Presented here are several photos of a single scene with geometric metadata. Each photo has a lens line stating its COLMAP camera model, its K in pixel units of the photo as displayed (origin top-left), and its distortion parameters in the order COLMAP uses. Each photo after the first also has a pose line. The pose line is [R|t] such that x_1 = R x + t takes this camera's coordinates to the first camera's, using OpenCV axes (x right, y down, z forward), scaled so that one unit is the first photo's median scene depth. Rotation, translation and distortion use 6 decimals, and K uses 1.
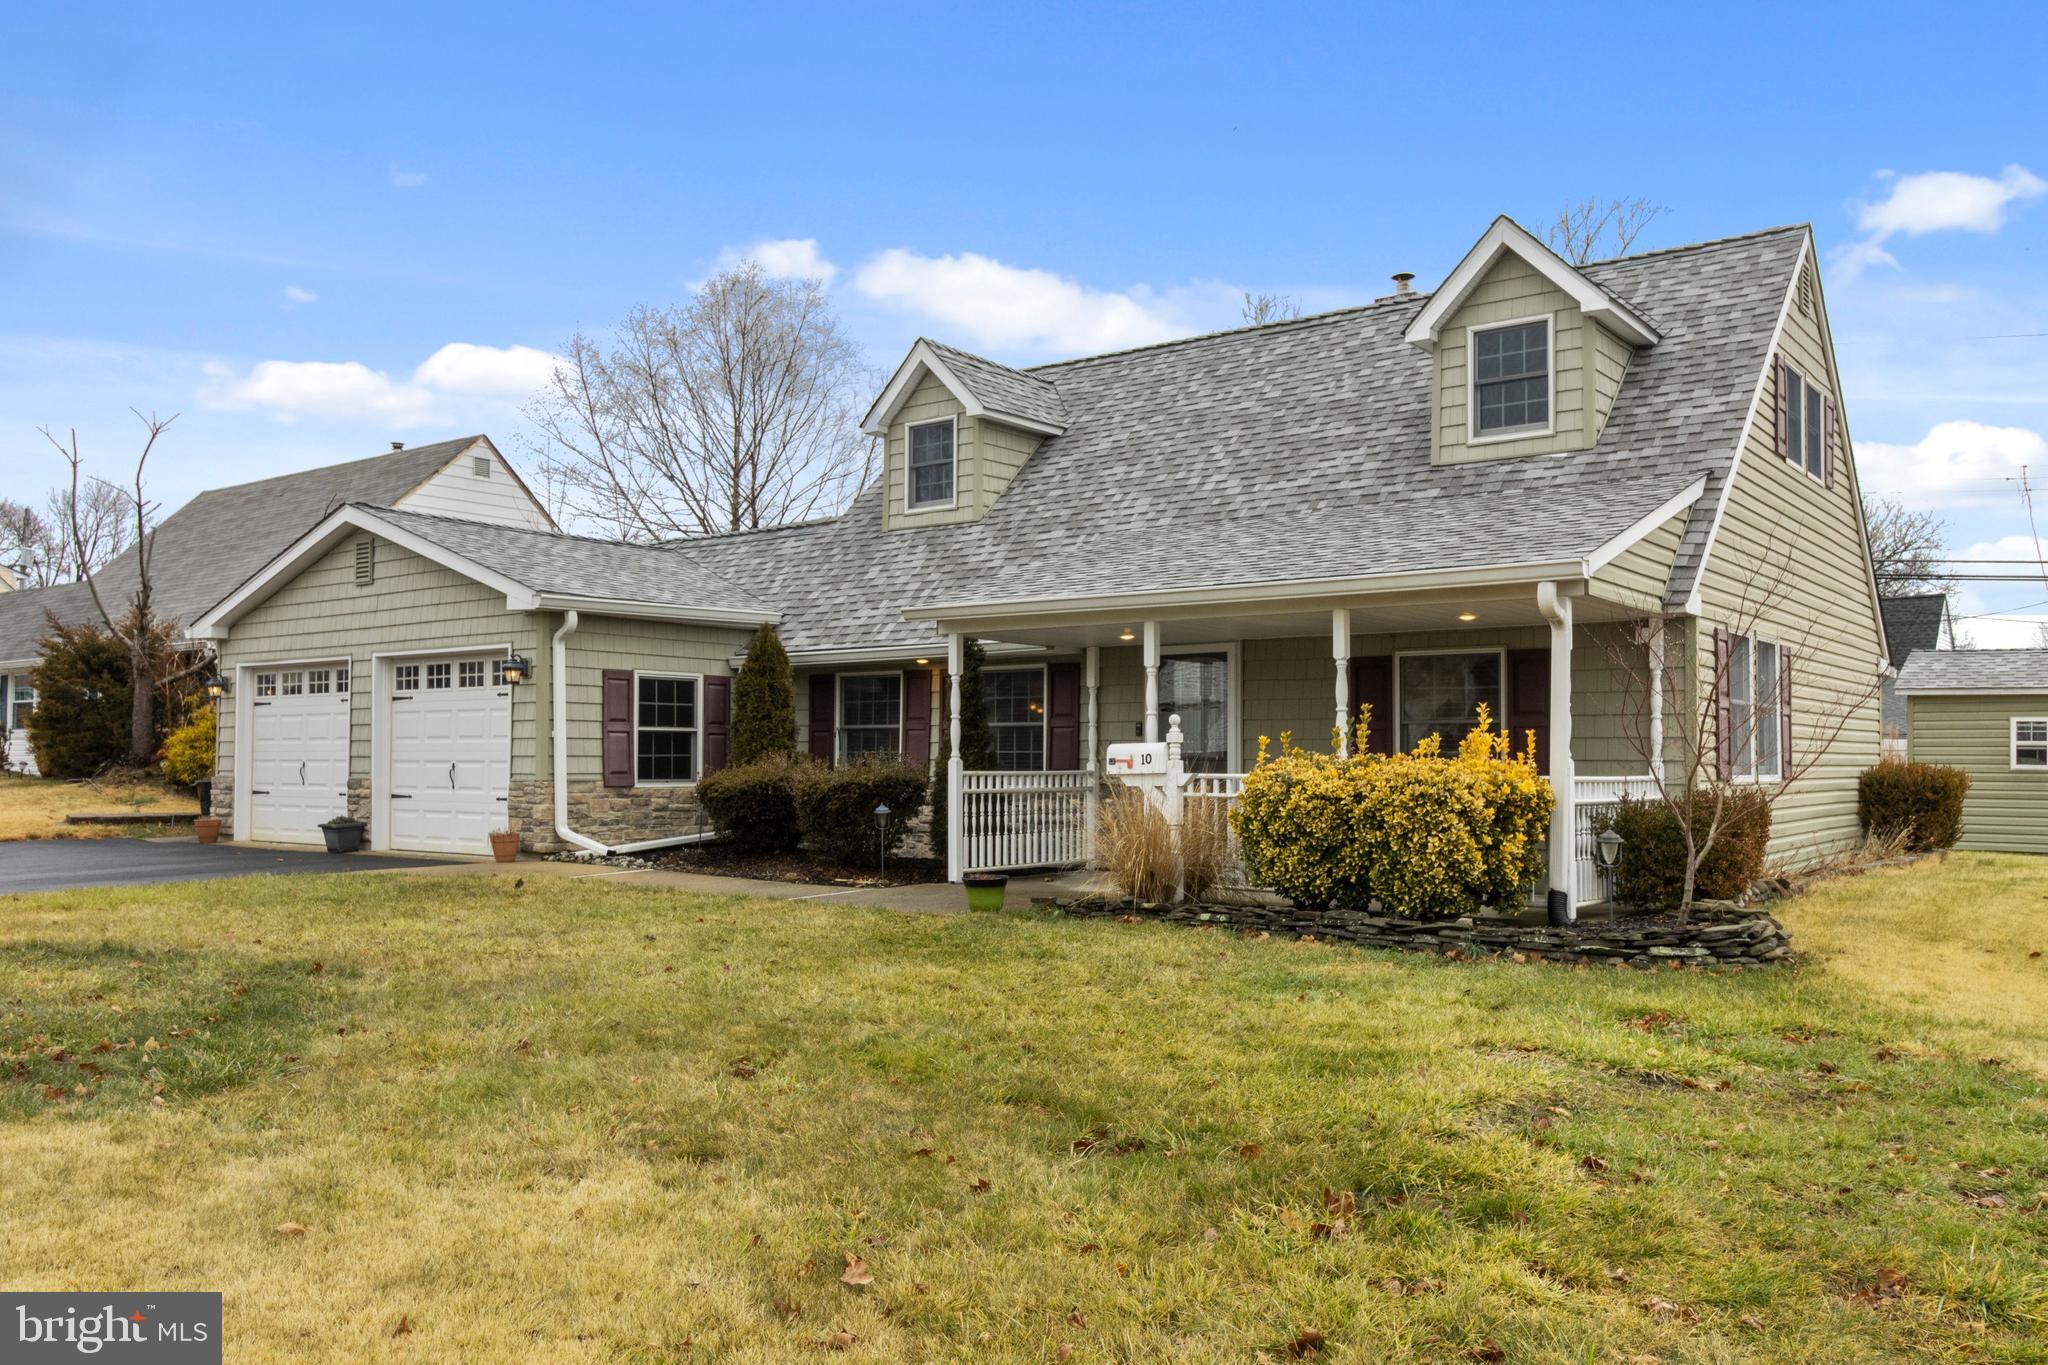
lens RADIAL K [[1640.3, 0, 1013.0], [0, 1640.3, 689.0], [0, 0, 1]] dist [0.015074, 0.002889]
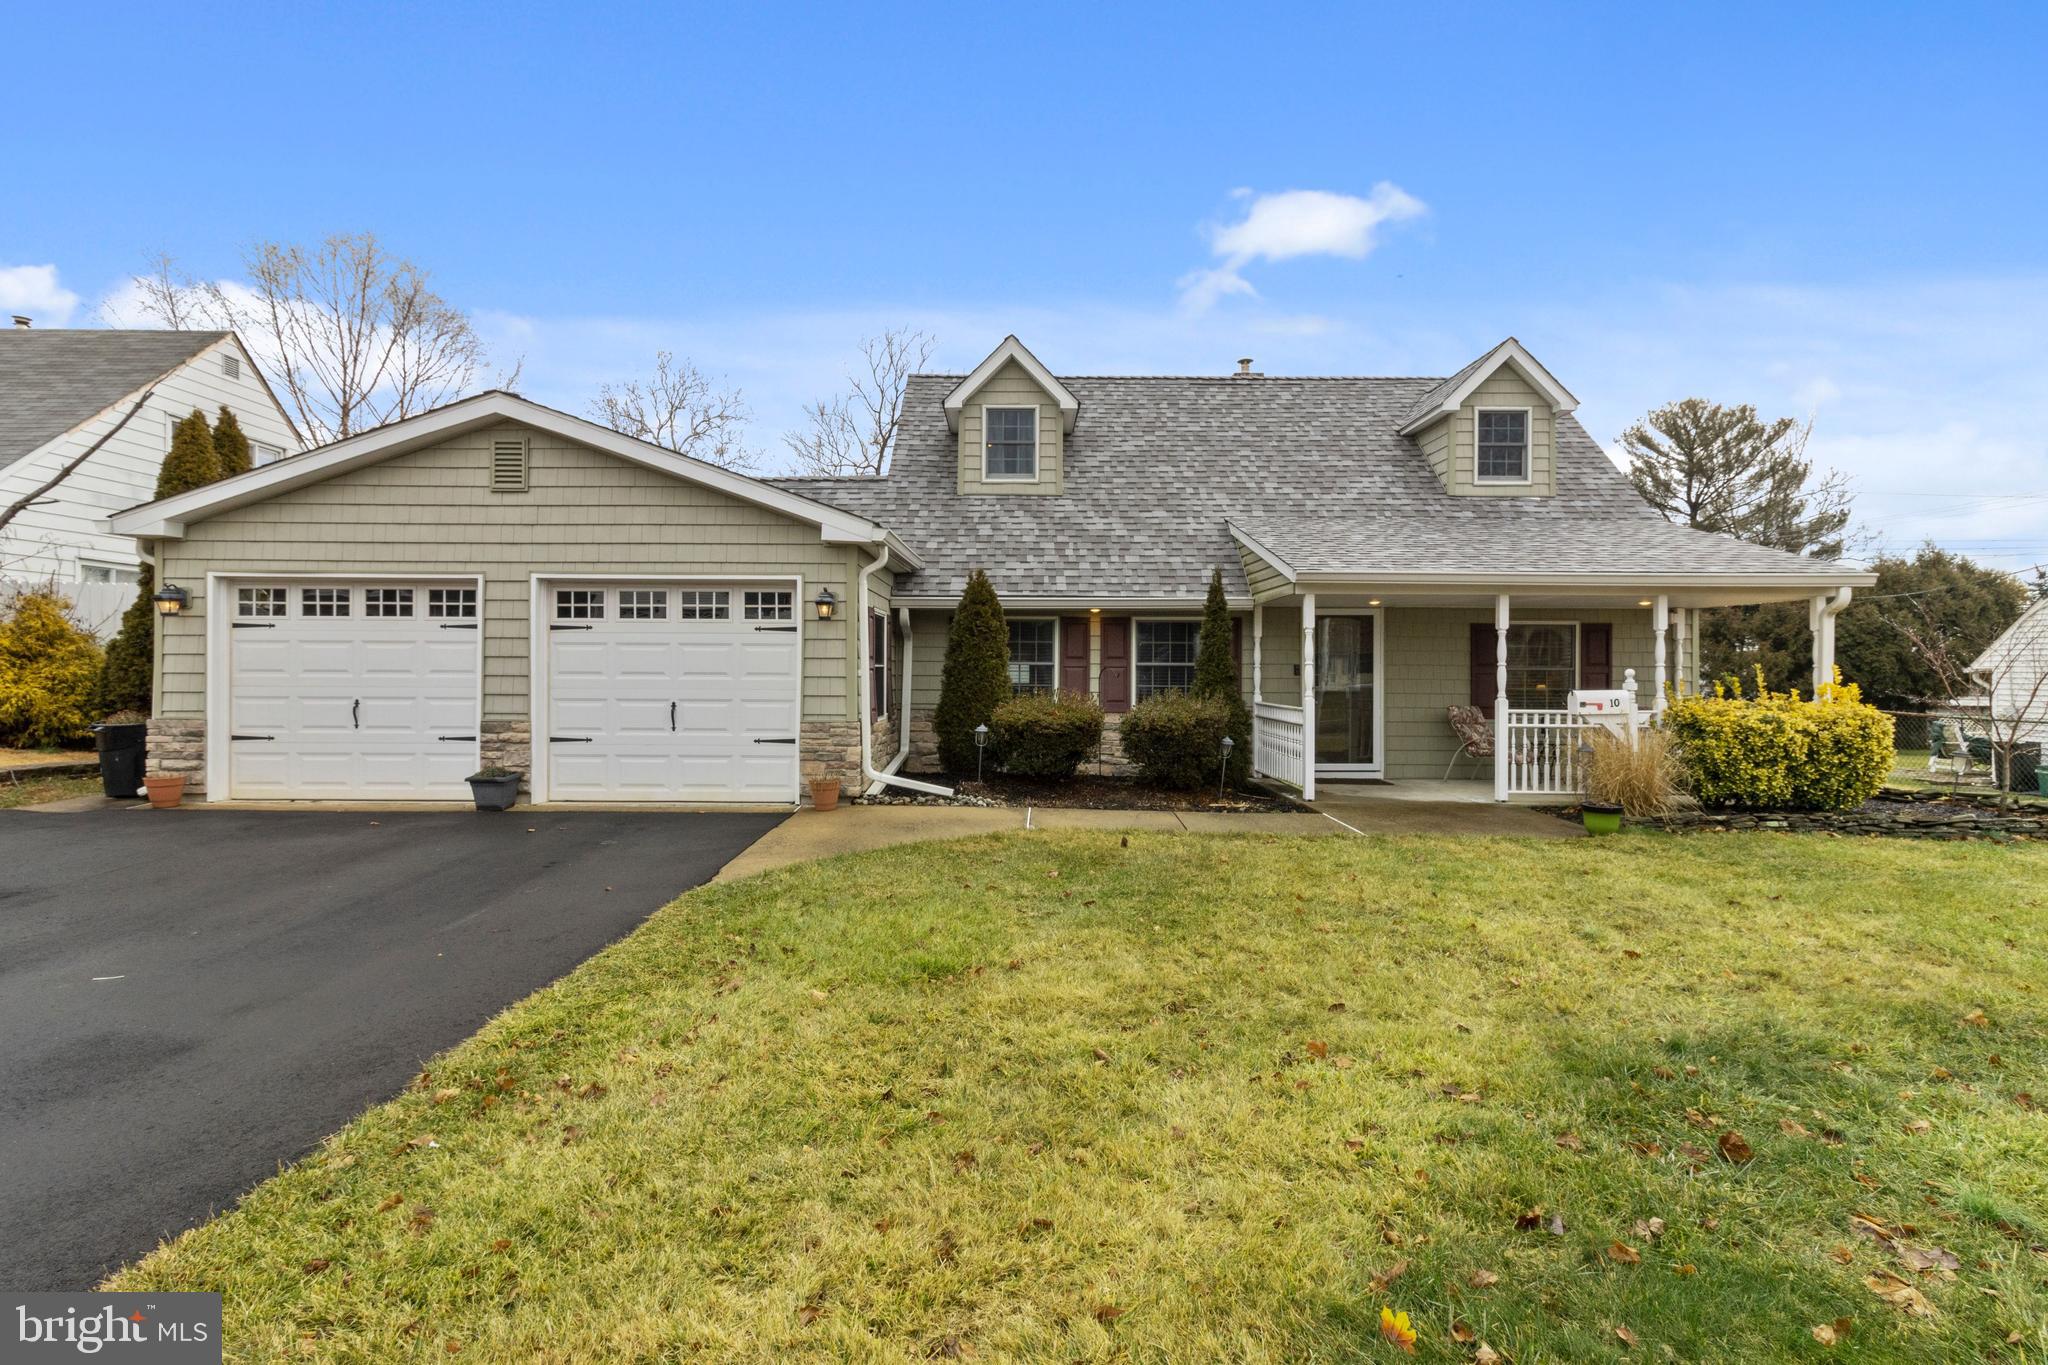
lens RADIAL K [[1028.5, 0, 1017.3], [0, 1028.5, 665.4], [0, 0, 1]] dist [0.008496, -0.002916]
pose [[0.795557, 0.014151, 0.605713, -0.515461], [-0.027796, 0.999527, 0.013156, 0.011987], [-0.605240, -0.027303, 0.795574, 0.424363]]
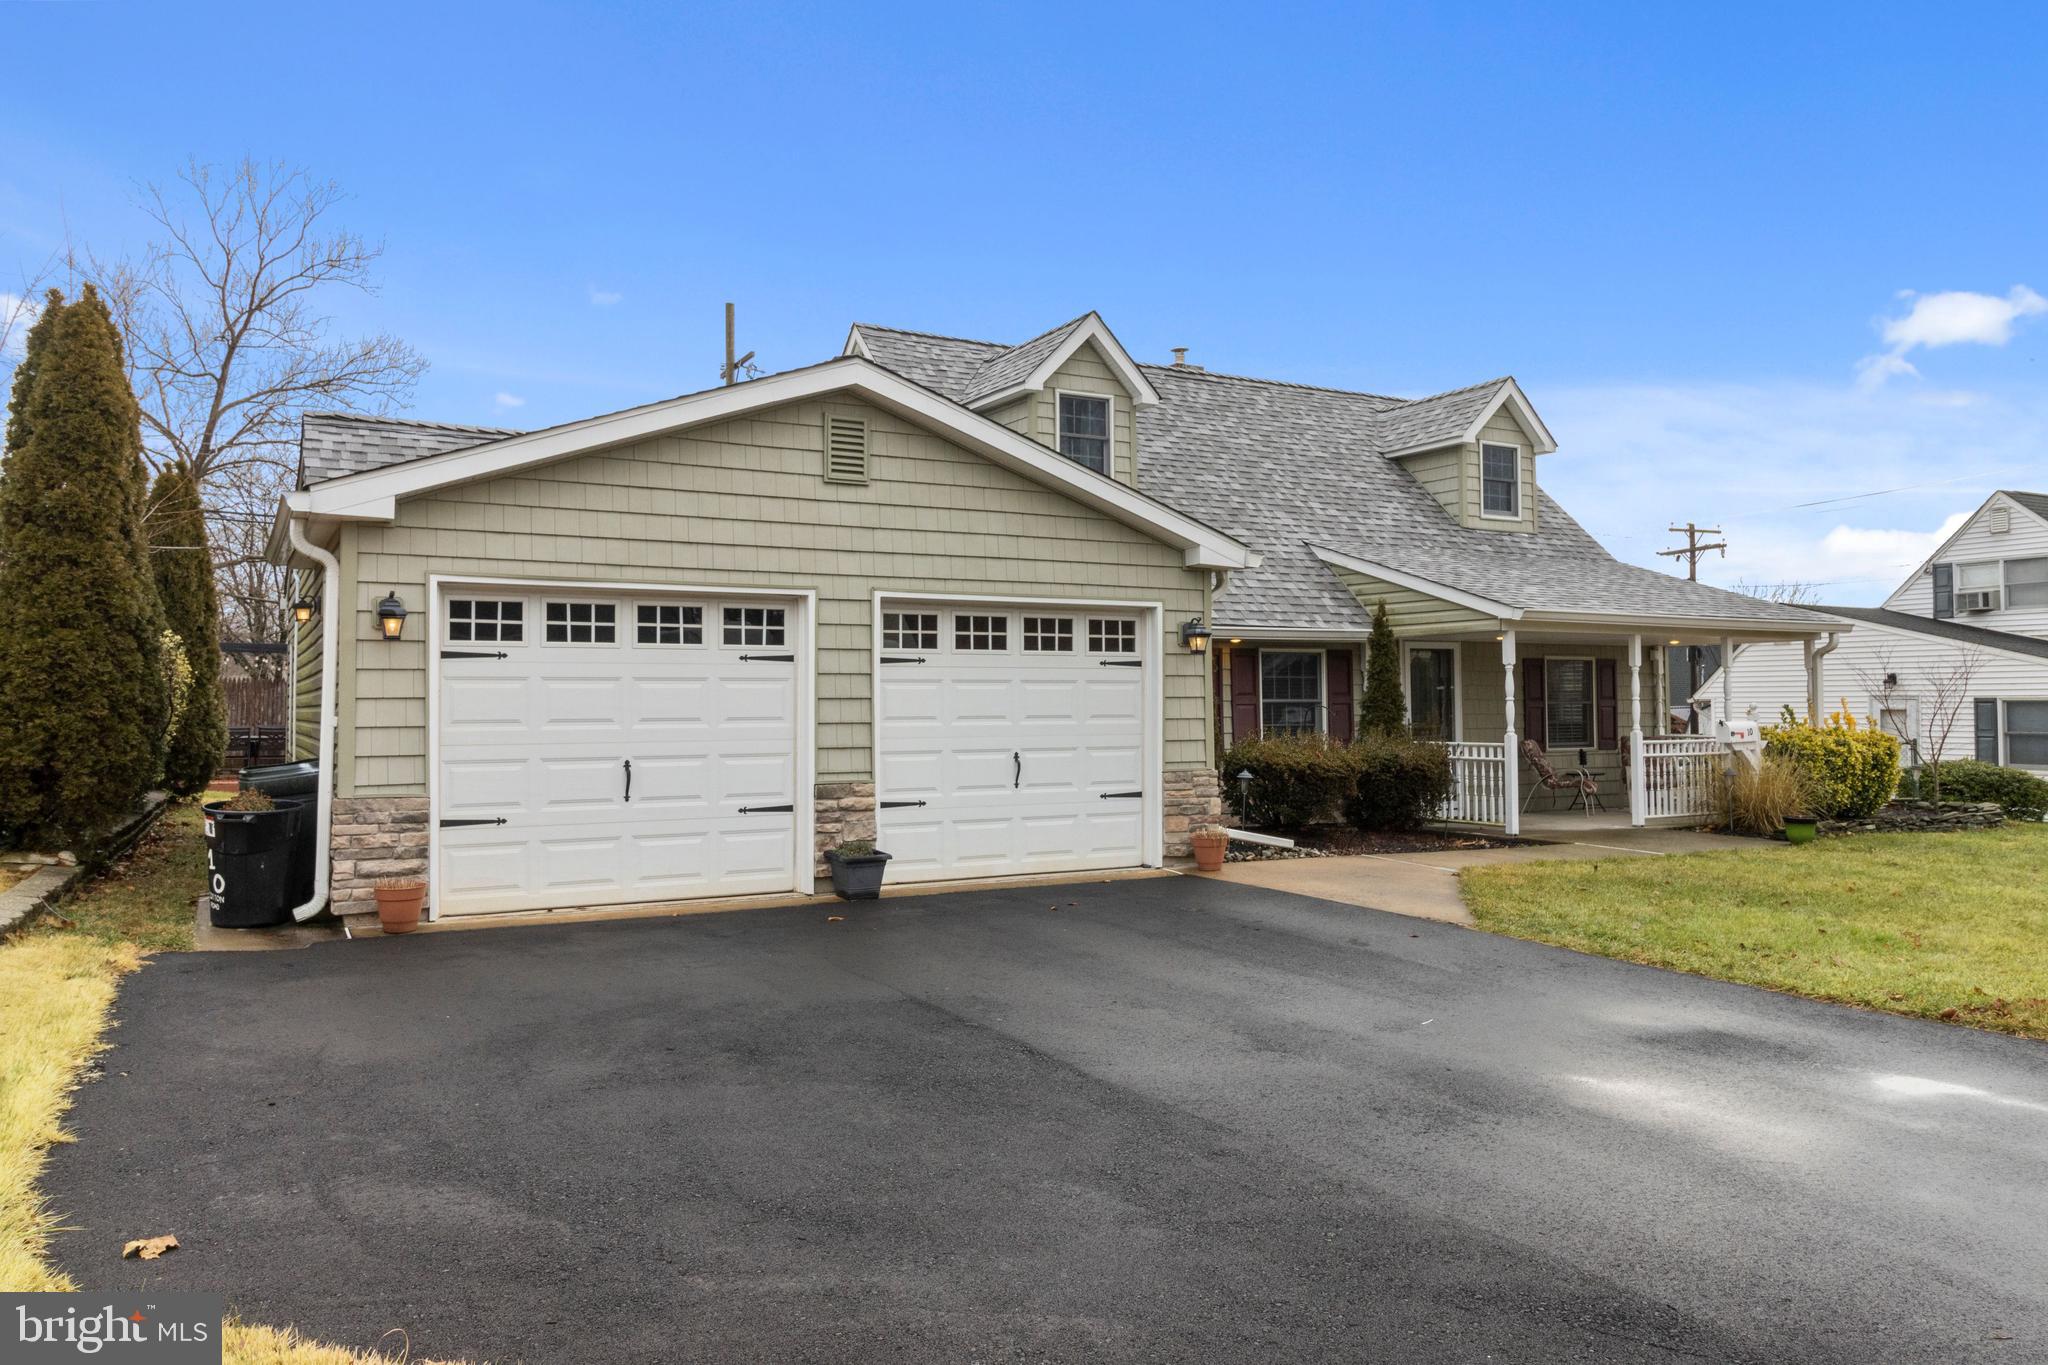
lens RADIAL K [[1439.9, 0, 1032.8], [0, 1439.9, 692.1], [0, 0, 1]] dist [0.019935, -0.001502]
pose [[0.398956, 0.015204, 0.916844, -0.901001], [-0.021213, 0.999748, -0.007348, 0.021999], [-0.916724, -0.016518, 0.399178, 0.714942]]
